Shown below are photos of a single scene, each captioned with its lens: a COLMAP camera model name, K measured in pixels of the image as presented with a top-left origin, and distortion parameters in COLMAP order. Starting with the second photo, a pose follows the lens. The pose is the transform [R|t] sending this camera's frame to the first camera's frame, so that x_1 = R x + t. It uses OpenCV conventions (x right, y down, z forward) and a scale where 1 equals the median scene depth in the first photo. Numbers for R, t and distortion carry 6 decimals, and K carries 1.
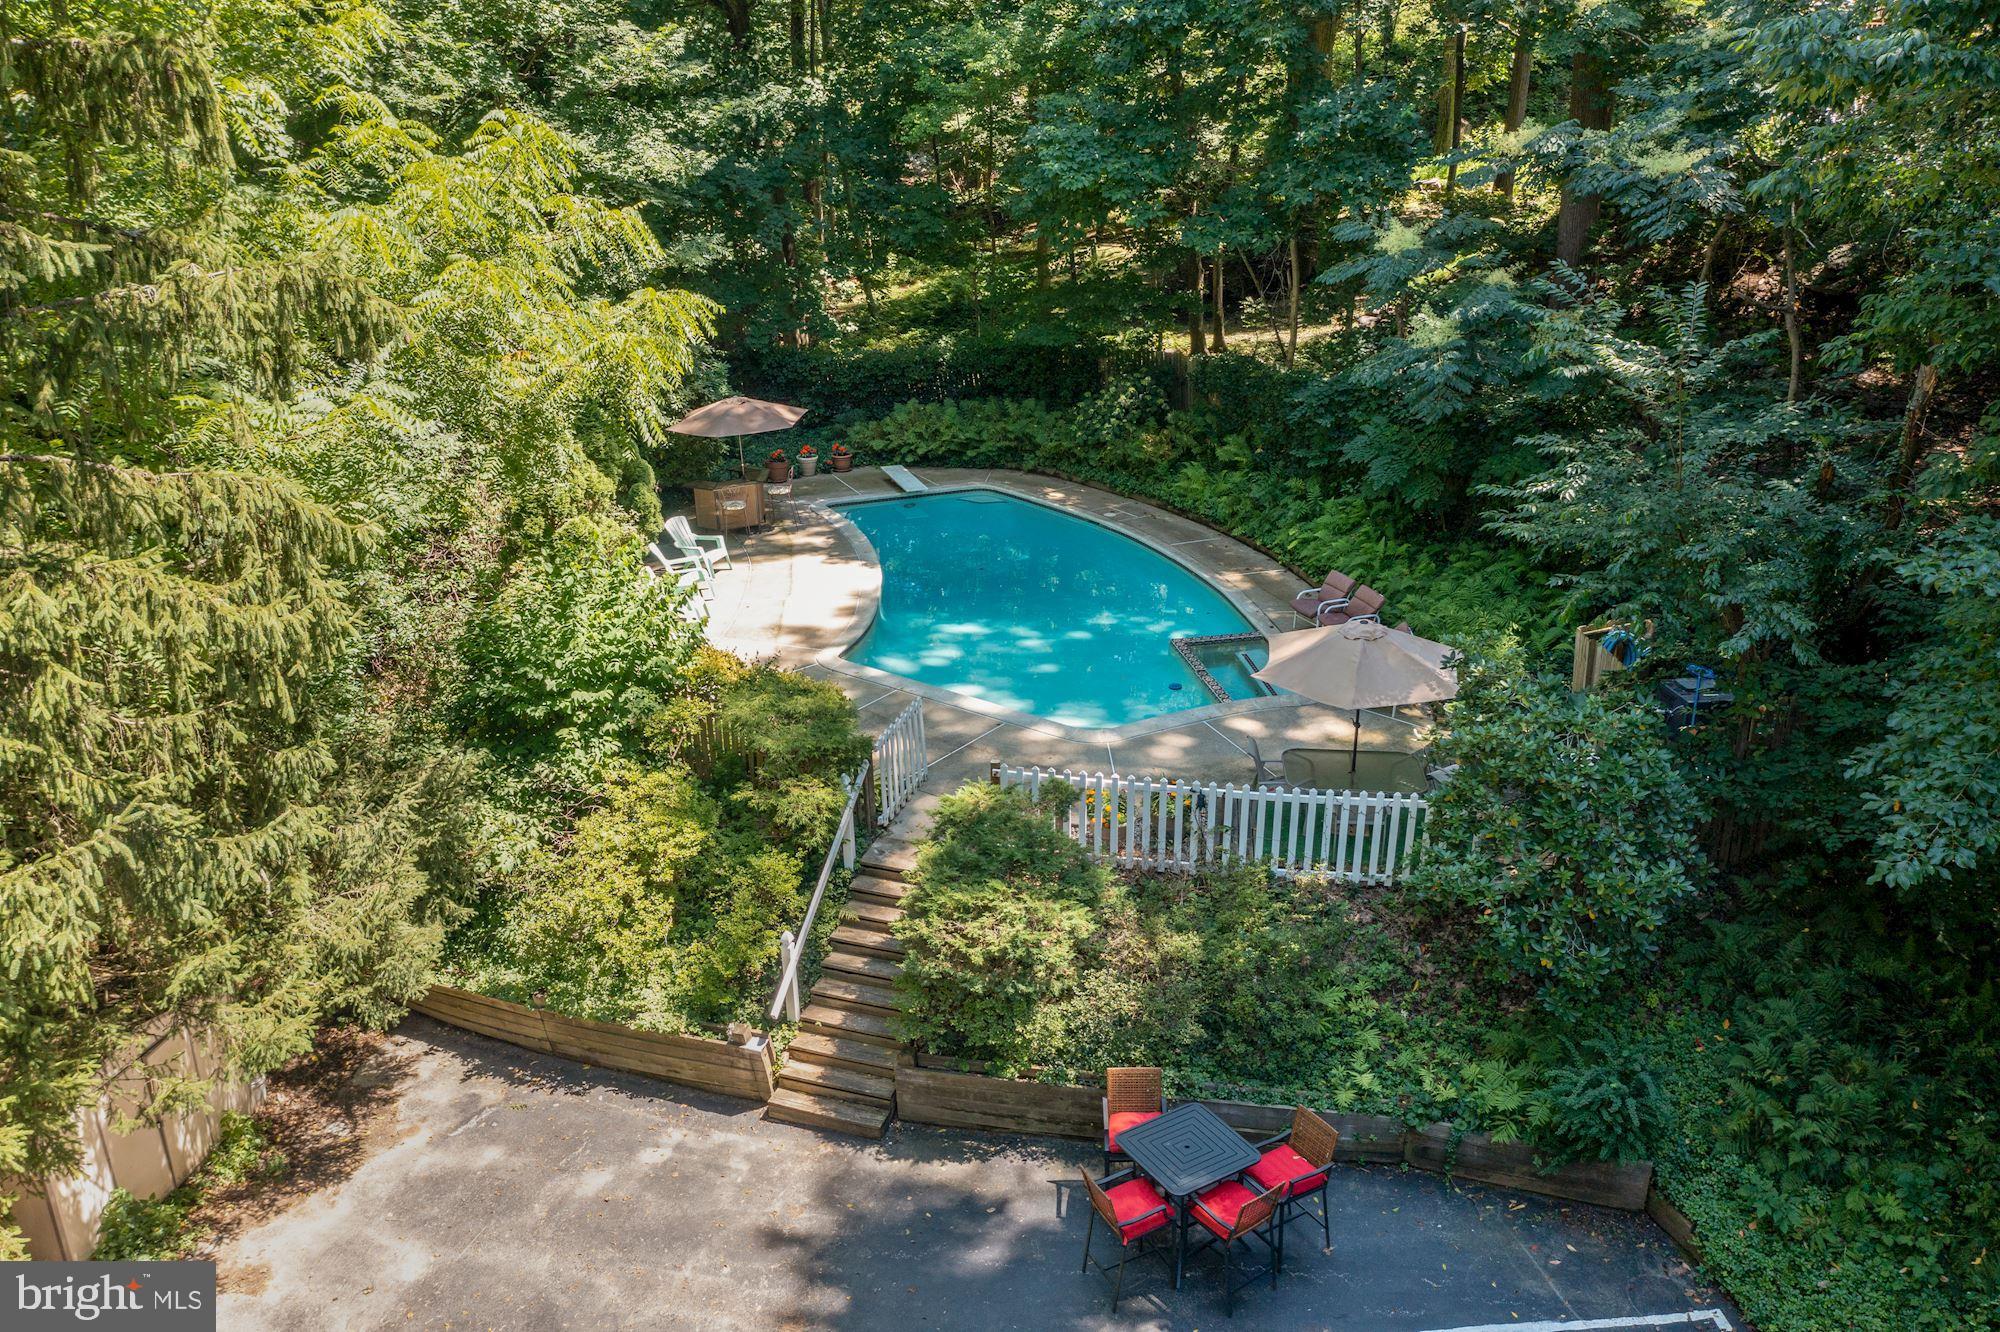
lens RADIAL K [[1521.9, 0, 1000.0], [0, 1521.9, 666.0], [0, 0, 1]] dist [-0.022788, 0.007032]
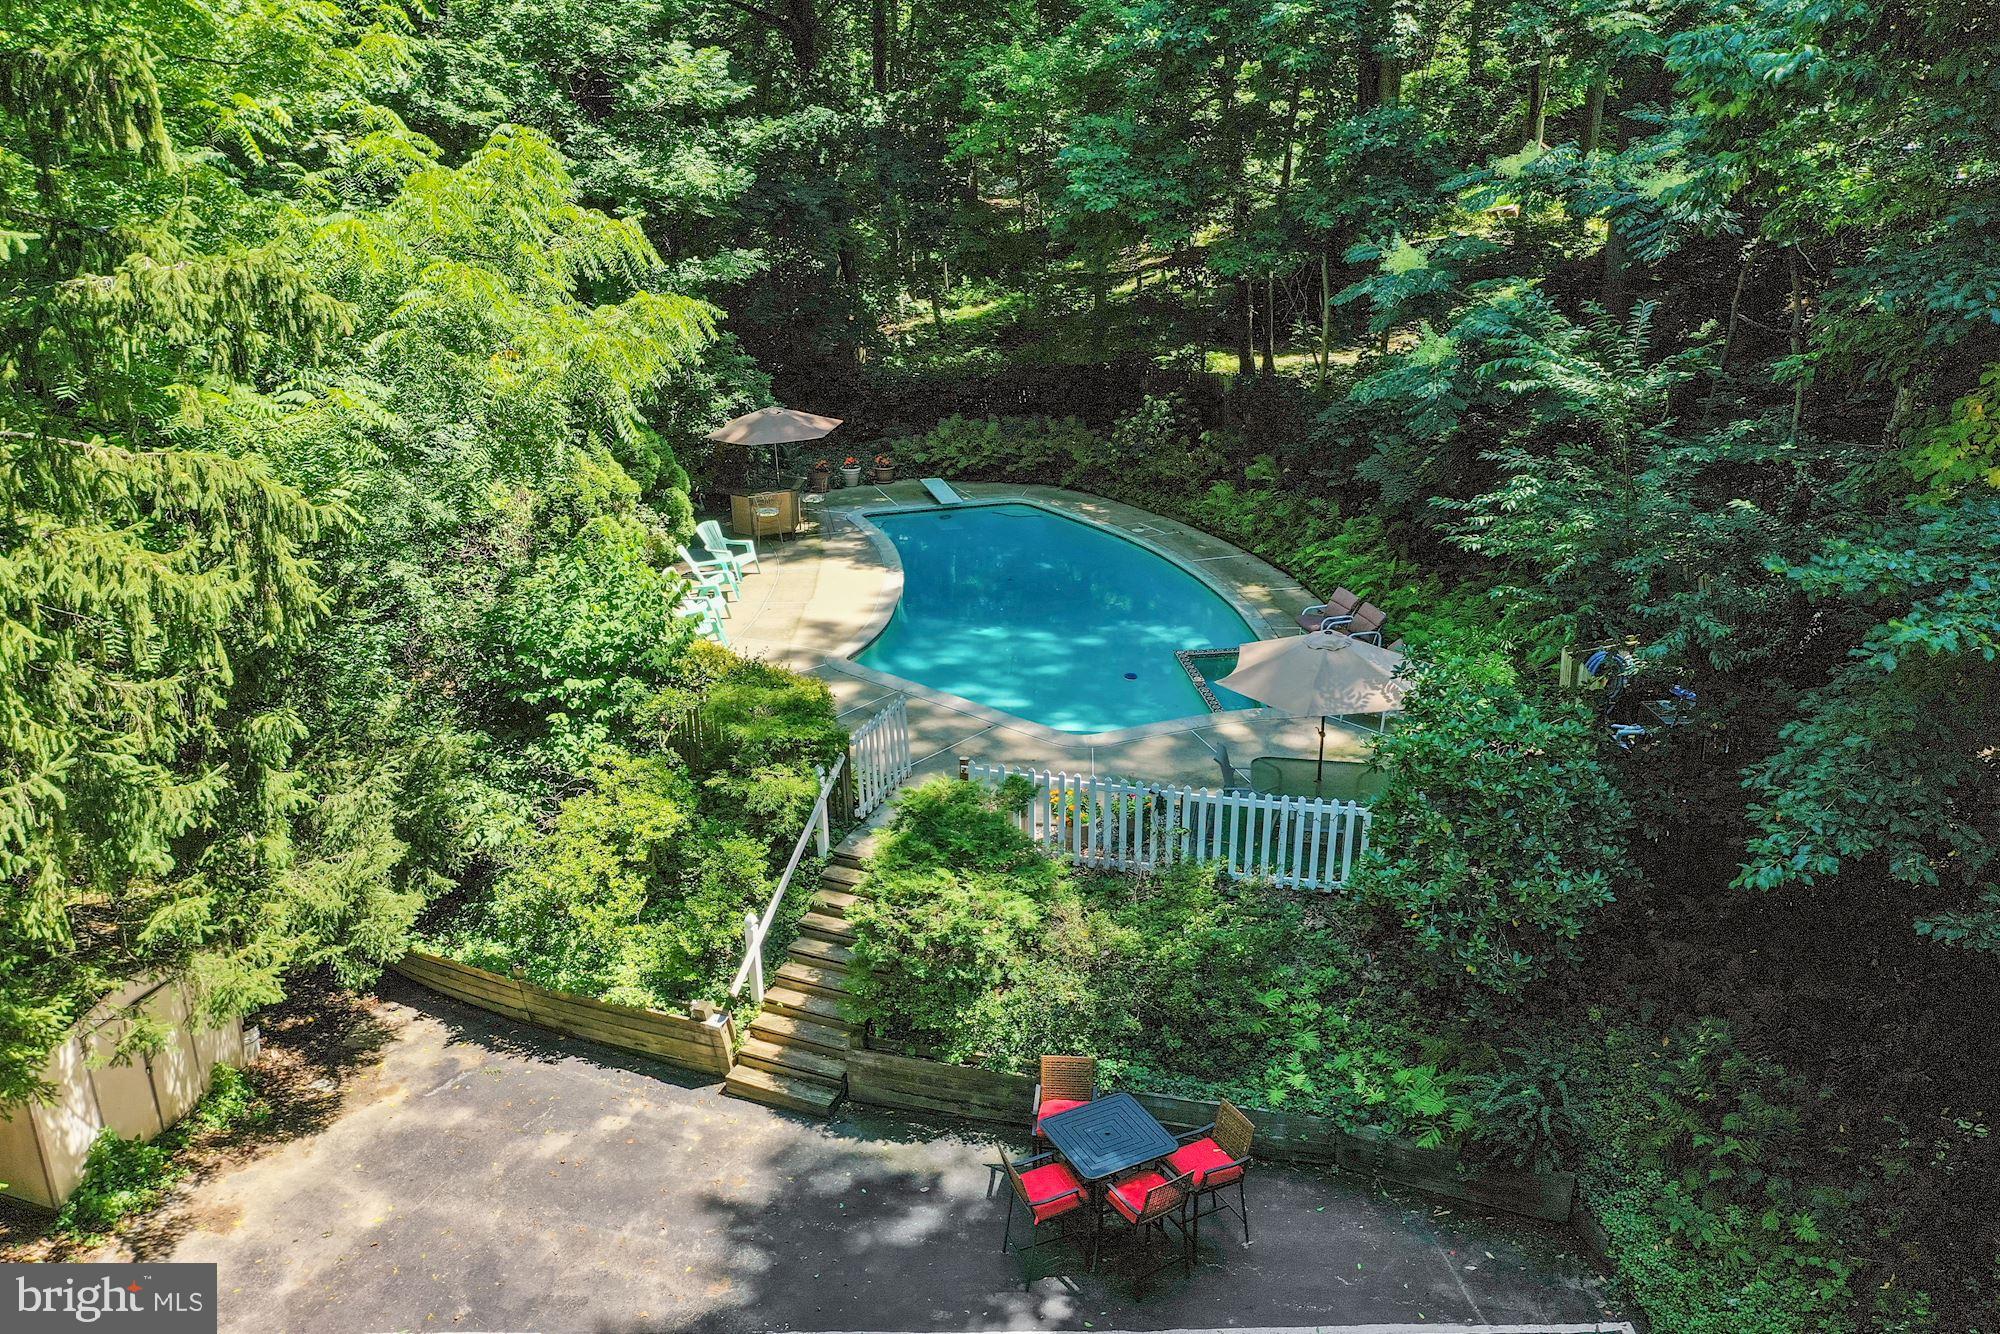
lens RADIAL K [[1522.5, 0, 1000.0], [0, 1522.5, 667.0], [0, 0, 1]] dist [-0.001444, -0.004834]
pose [[0.997451, 0.028835, -0.065262, 0.098217], [-0.029795, 0.999461, -0.013793, 0.016309], [0.064830, 0.015702, 0.997773, -0.032210]]
